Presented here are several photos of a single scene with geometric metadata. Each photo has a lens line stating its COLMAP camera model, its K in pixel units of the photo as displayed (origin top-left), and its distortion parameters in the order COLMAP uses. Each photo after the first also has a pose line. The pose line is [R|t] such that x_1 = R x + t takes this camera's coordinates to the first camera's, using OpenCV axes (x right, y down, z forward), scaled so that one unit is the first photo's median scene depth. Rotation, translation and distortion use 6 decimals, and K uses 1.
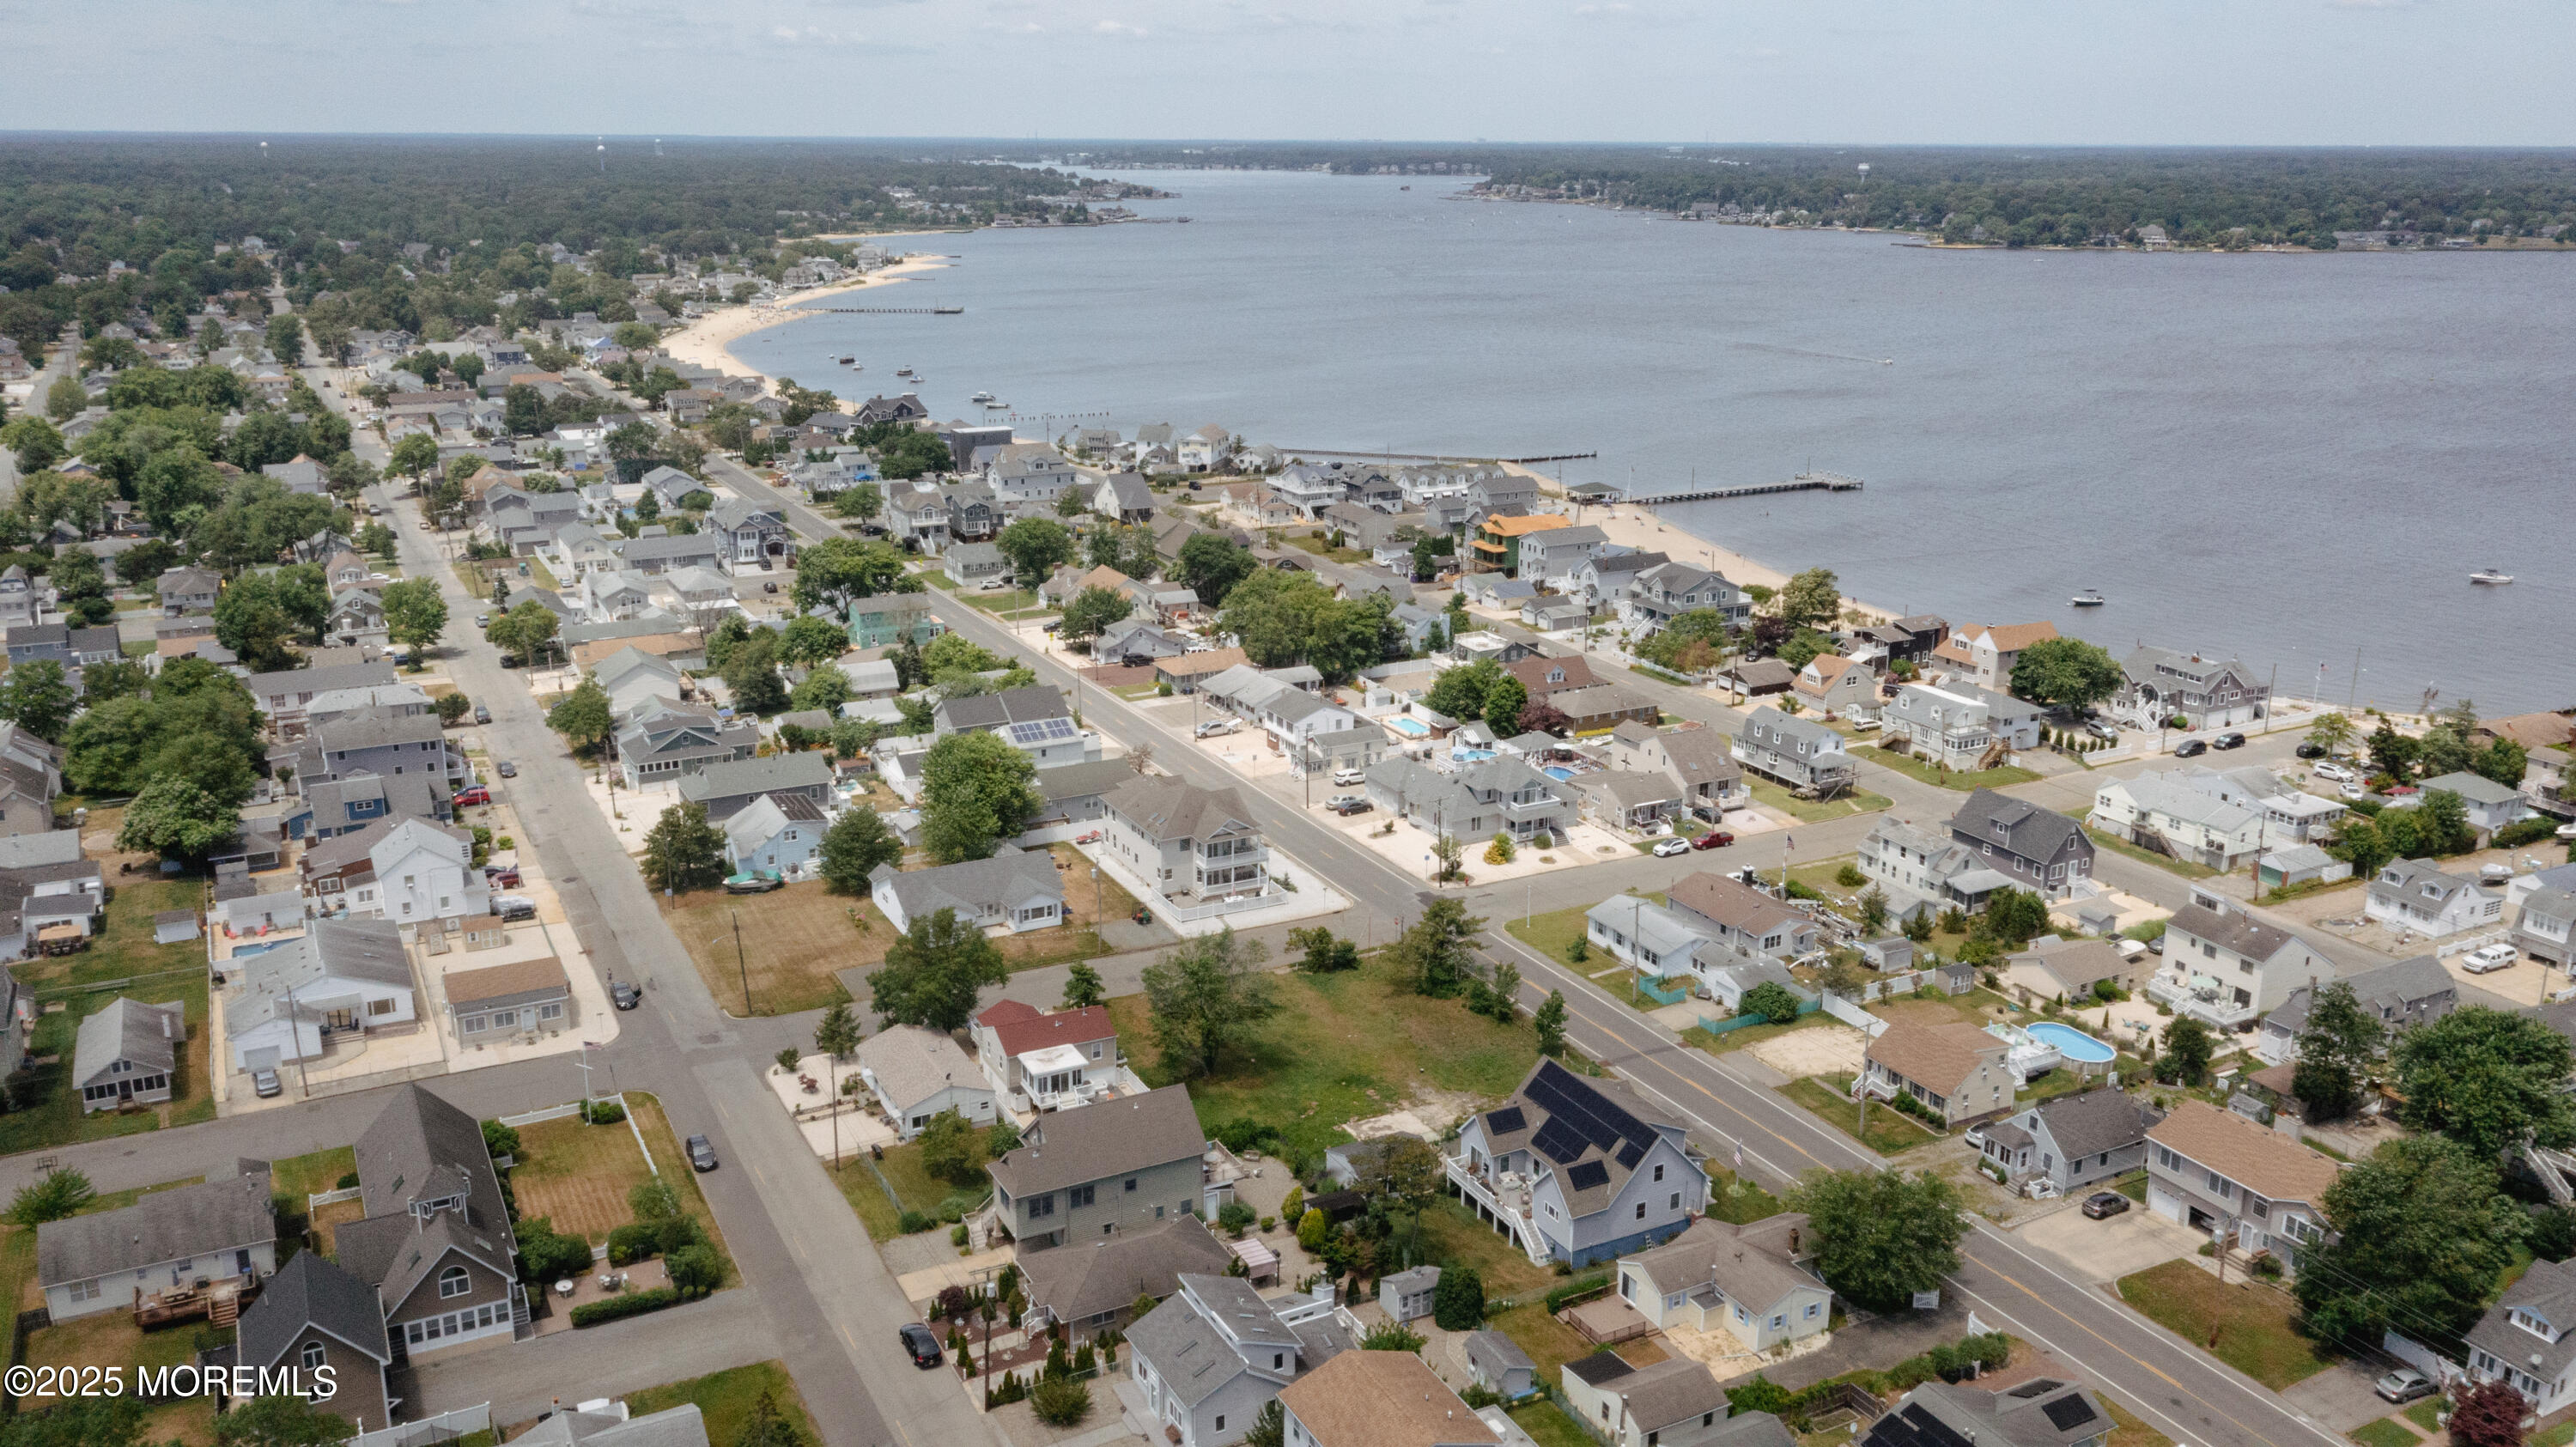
lens RADIAL K [[2042.7, 0, 1288.0], [0, 2042.7, 723.5], [0, 0, 1]] dist [-0.011728, 0.013832]
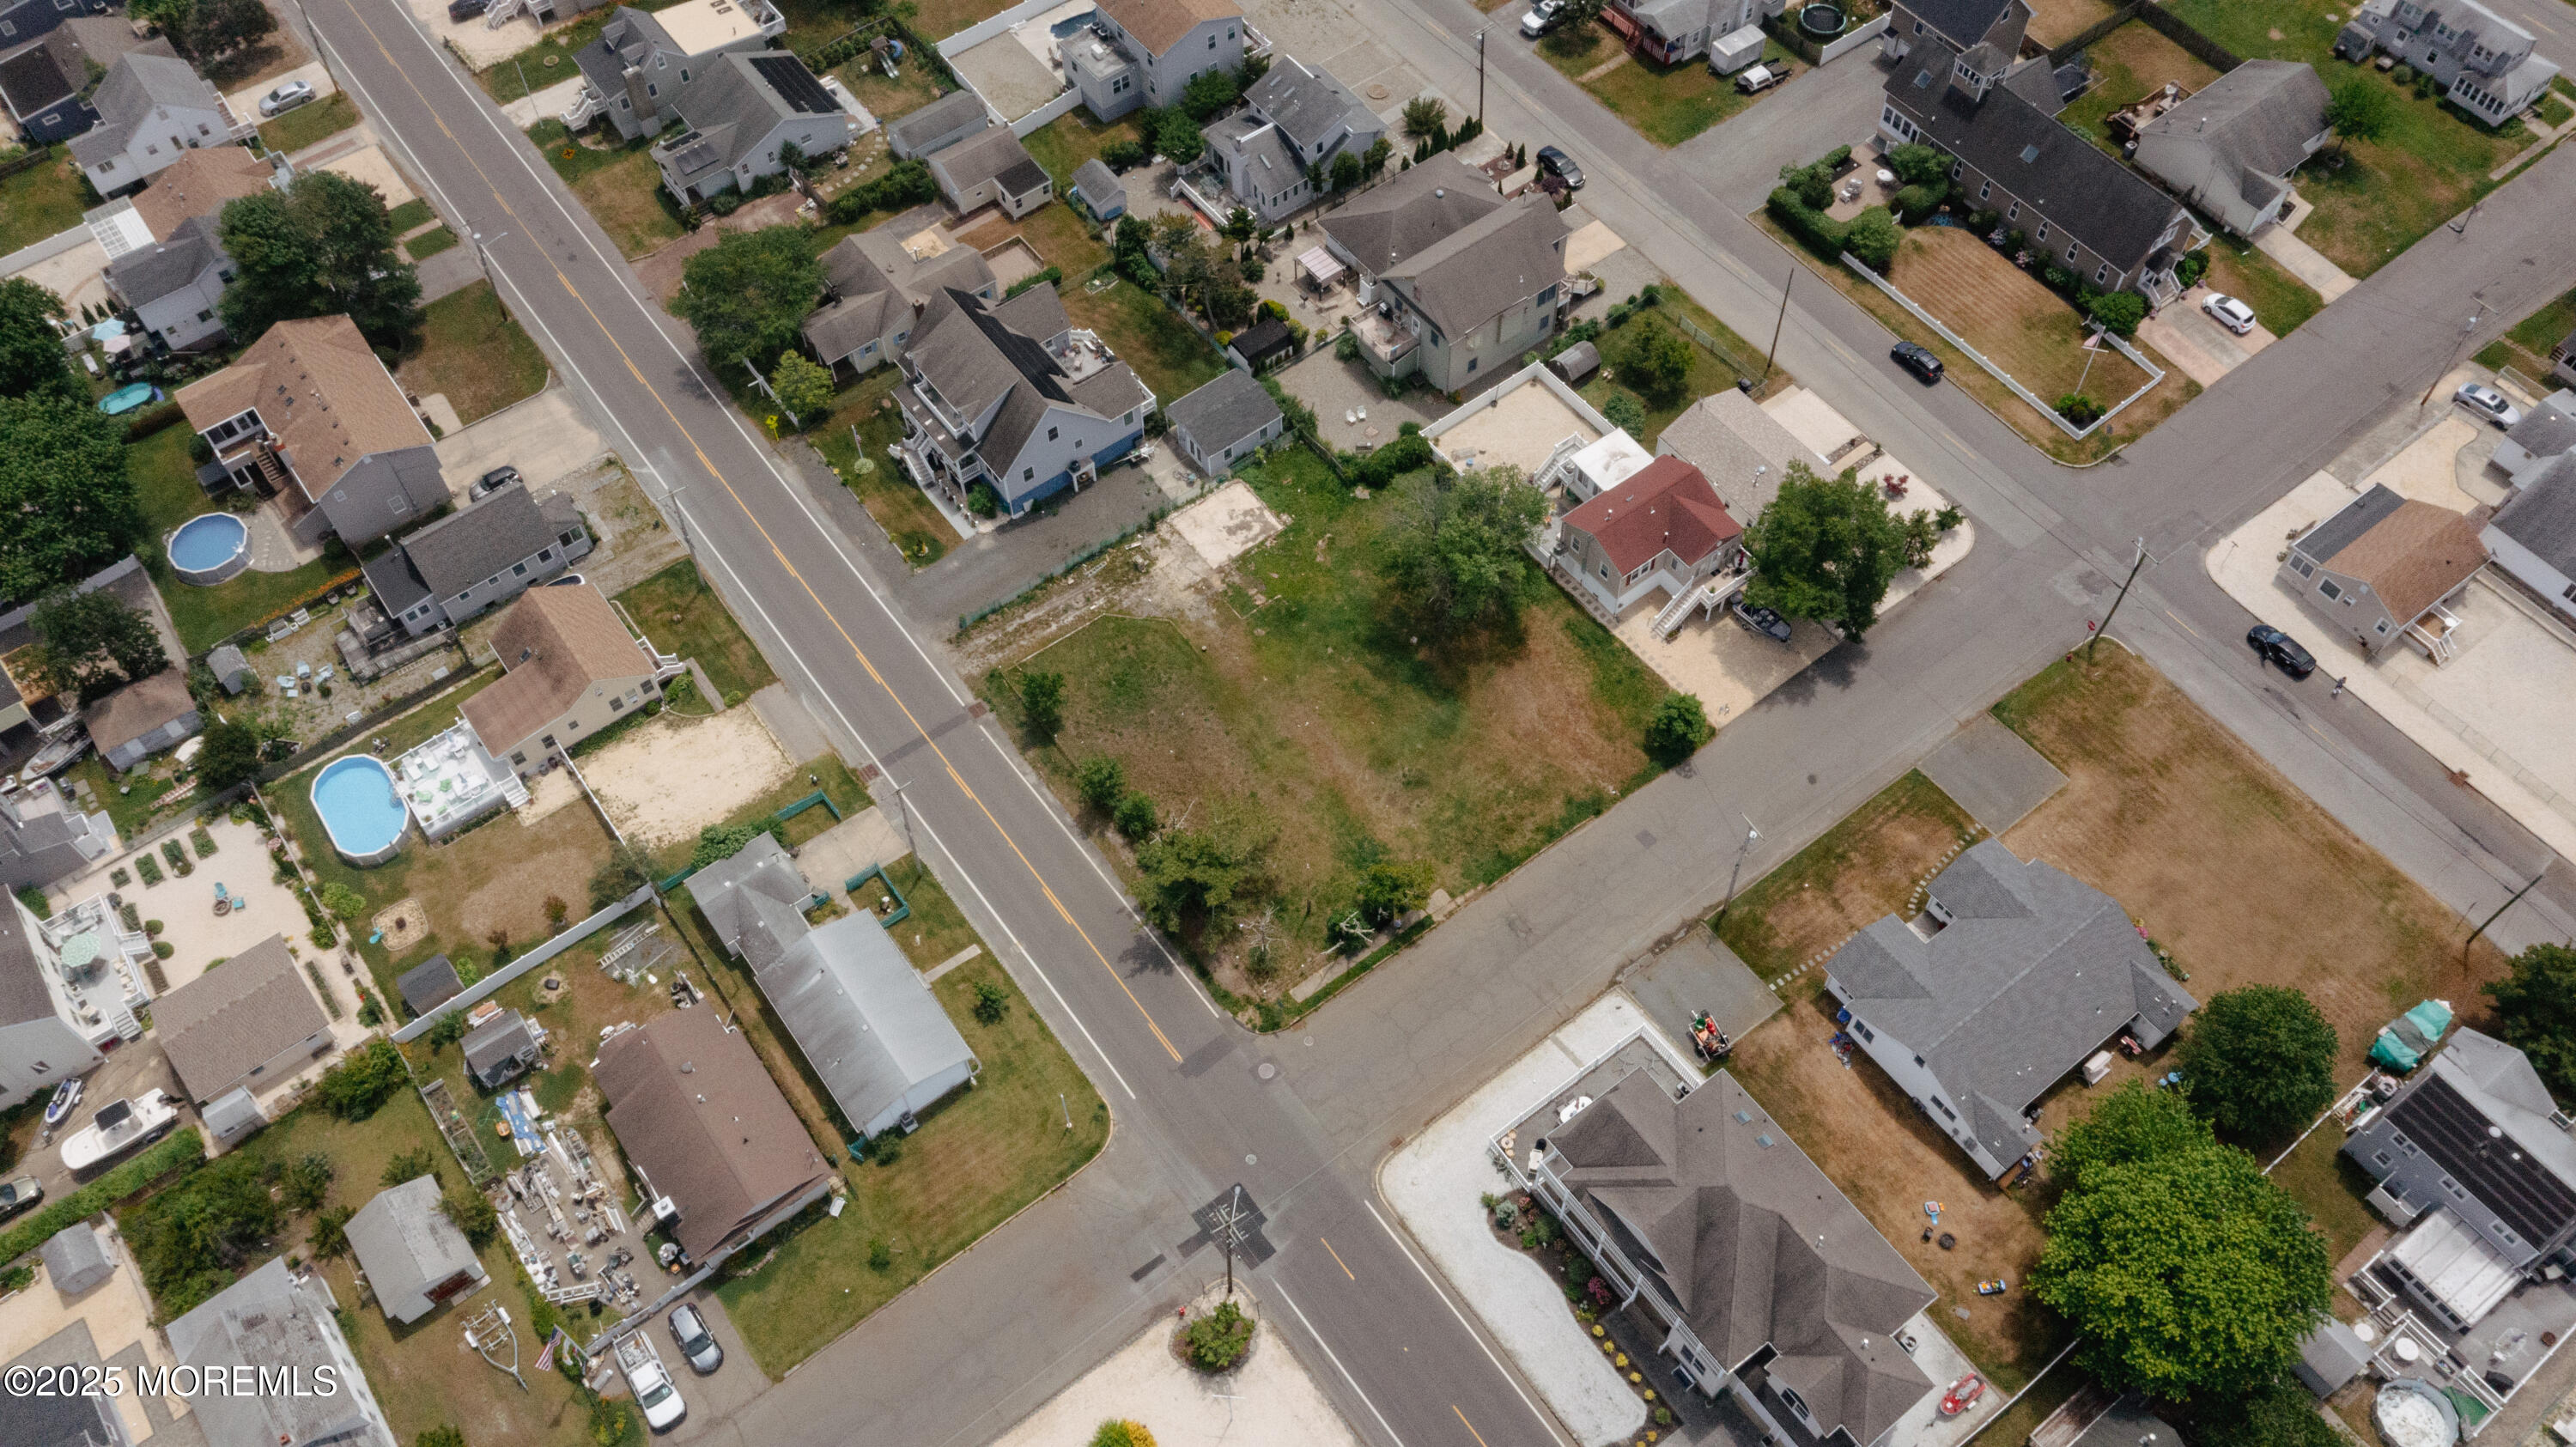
lens RADIAL K [[2033.9, 0, 1288.0], [0, 2033.9, 723.5], [0, 0, 1]] dist [0.001320, 0.007657]
pose [[-0.987254, 0.139172, -0.077209, 0.087467], [-0.031429, 0.305089, 0.951805, -0.518170], [0.156020, 0.942100, -0.296826, 1.113307]]
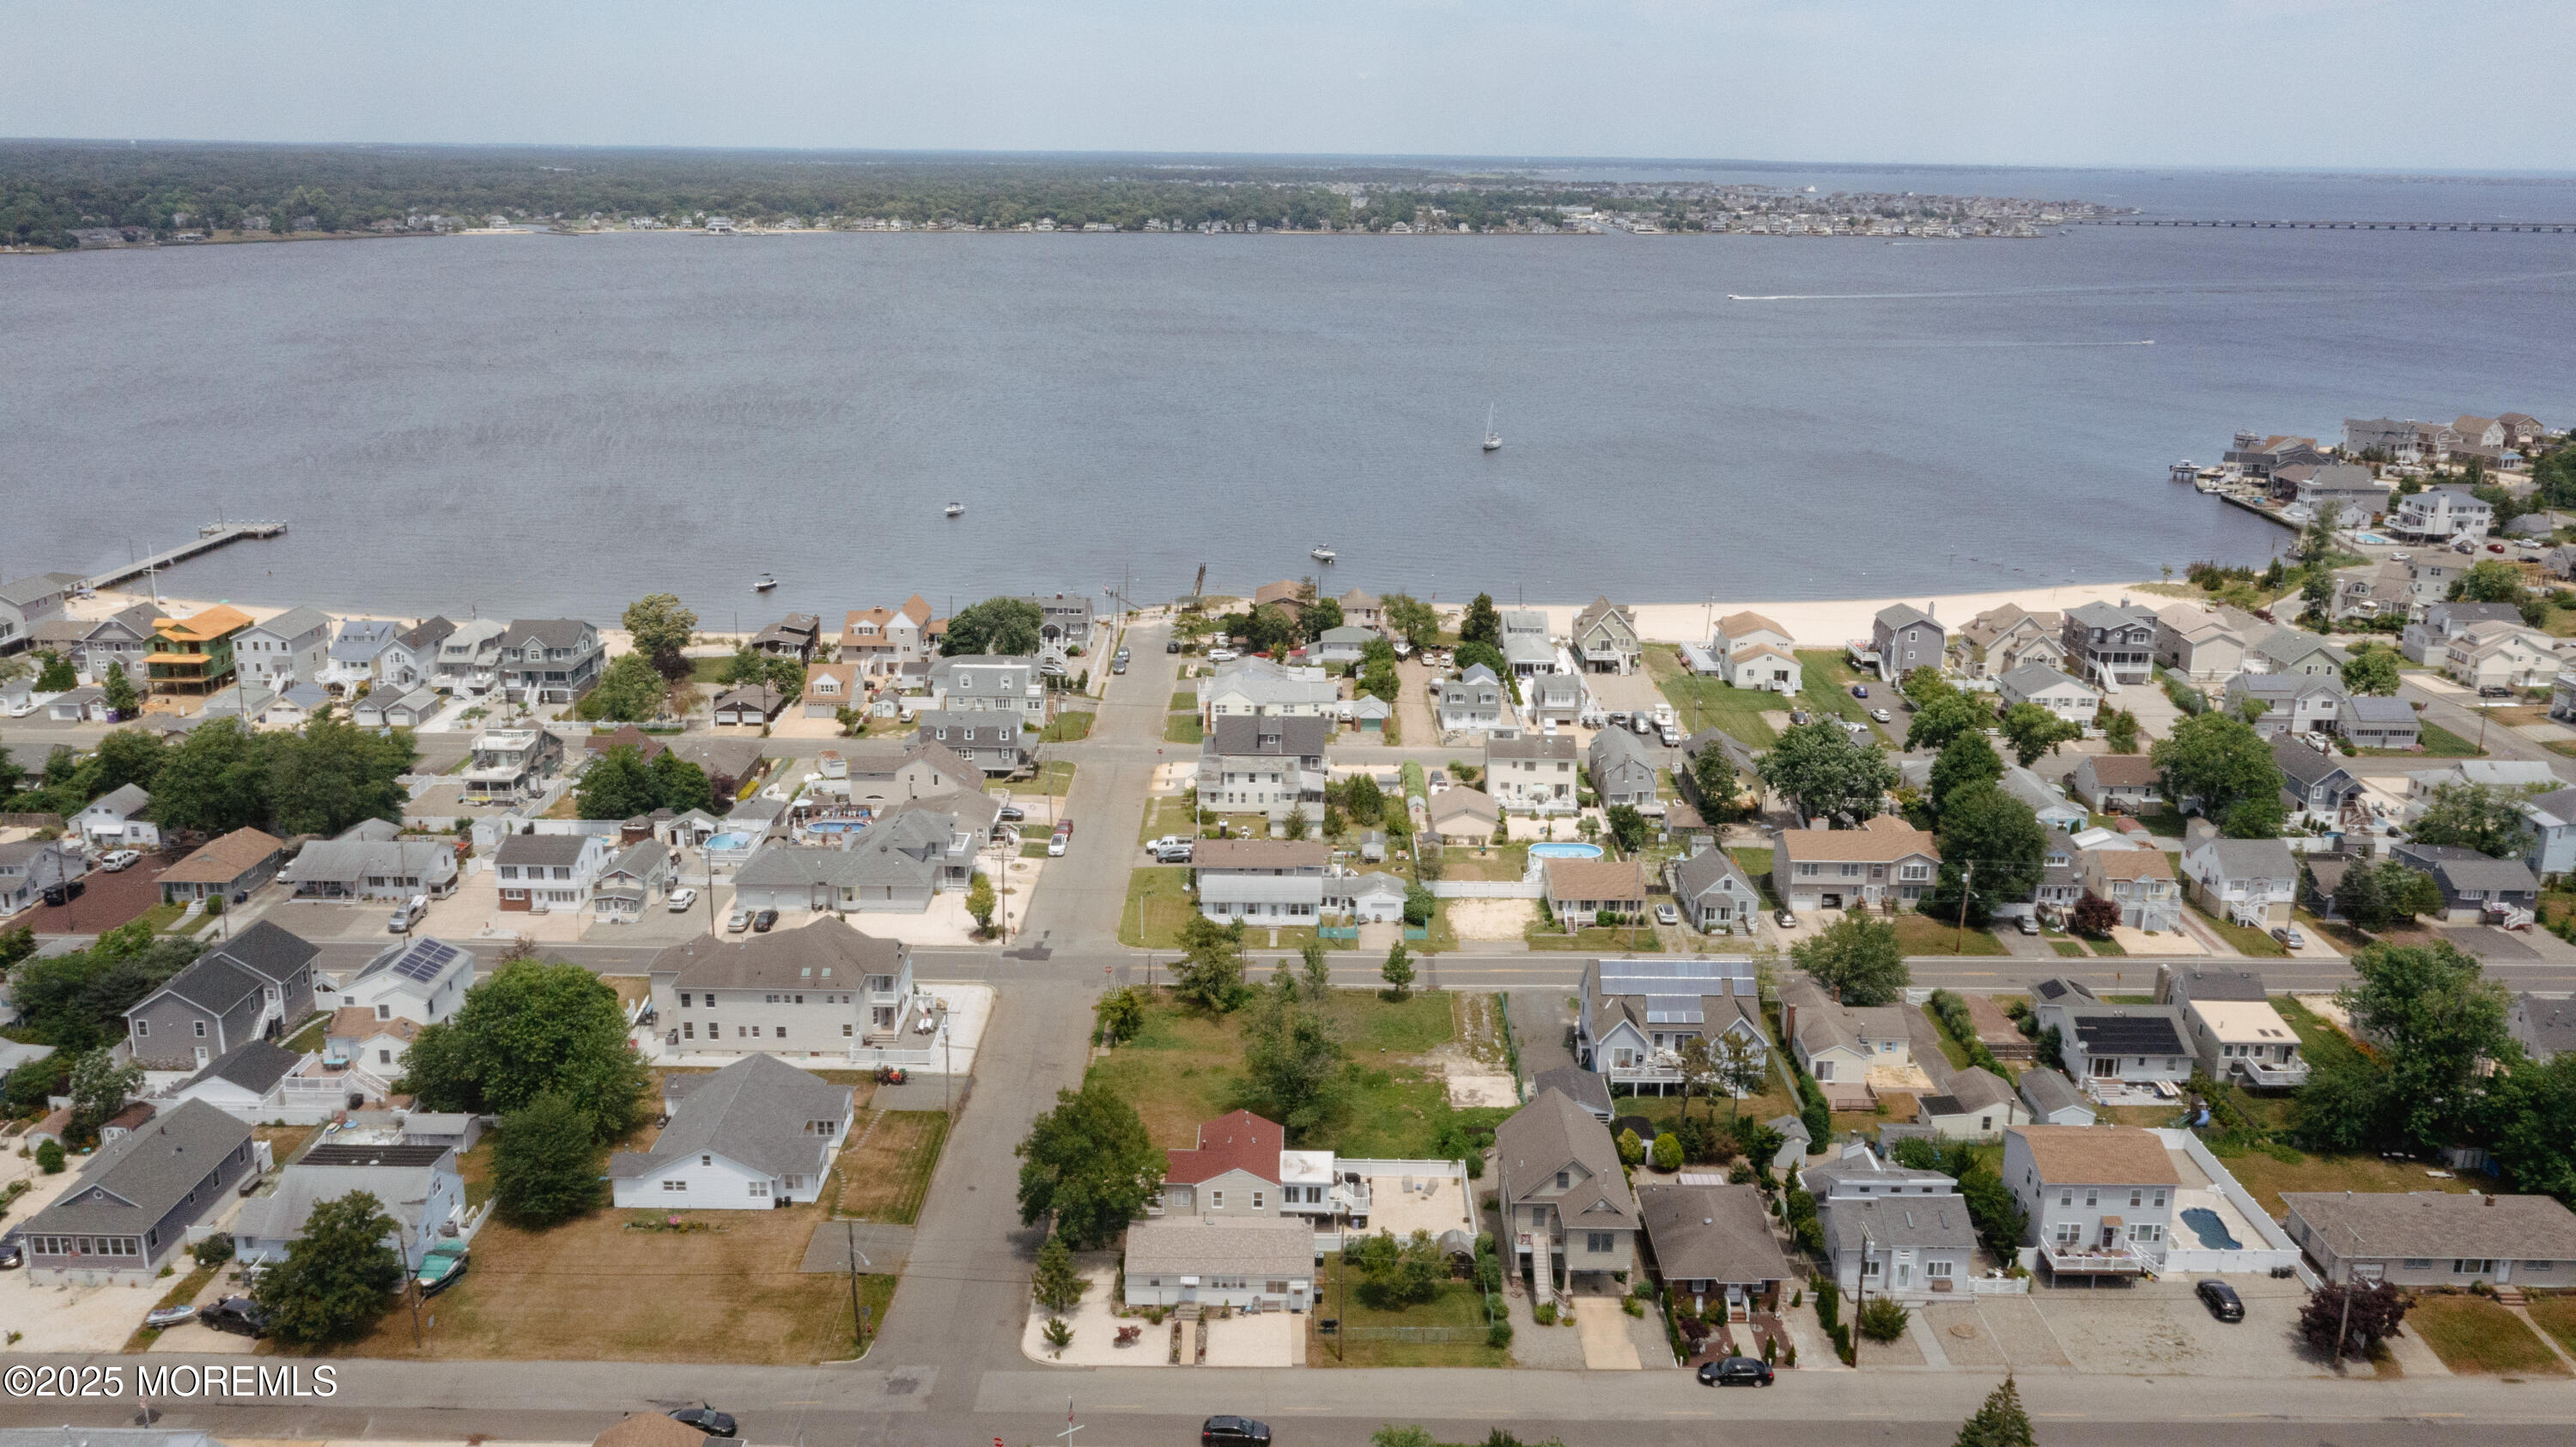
lens RADIAL K [[2042.7, 0, 1288.0], [0, 2042.7, 723.5], [0, 0, 1]] dist [-0.011728, 0.013832]
pose [[0.468455, -0.239895, 0.850294, -0.710228], [0.236515, 0.961354, 0.140925, -0.133199], [-0.851241, 0.135091, 0.507089, 0.423729]]
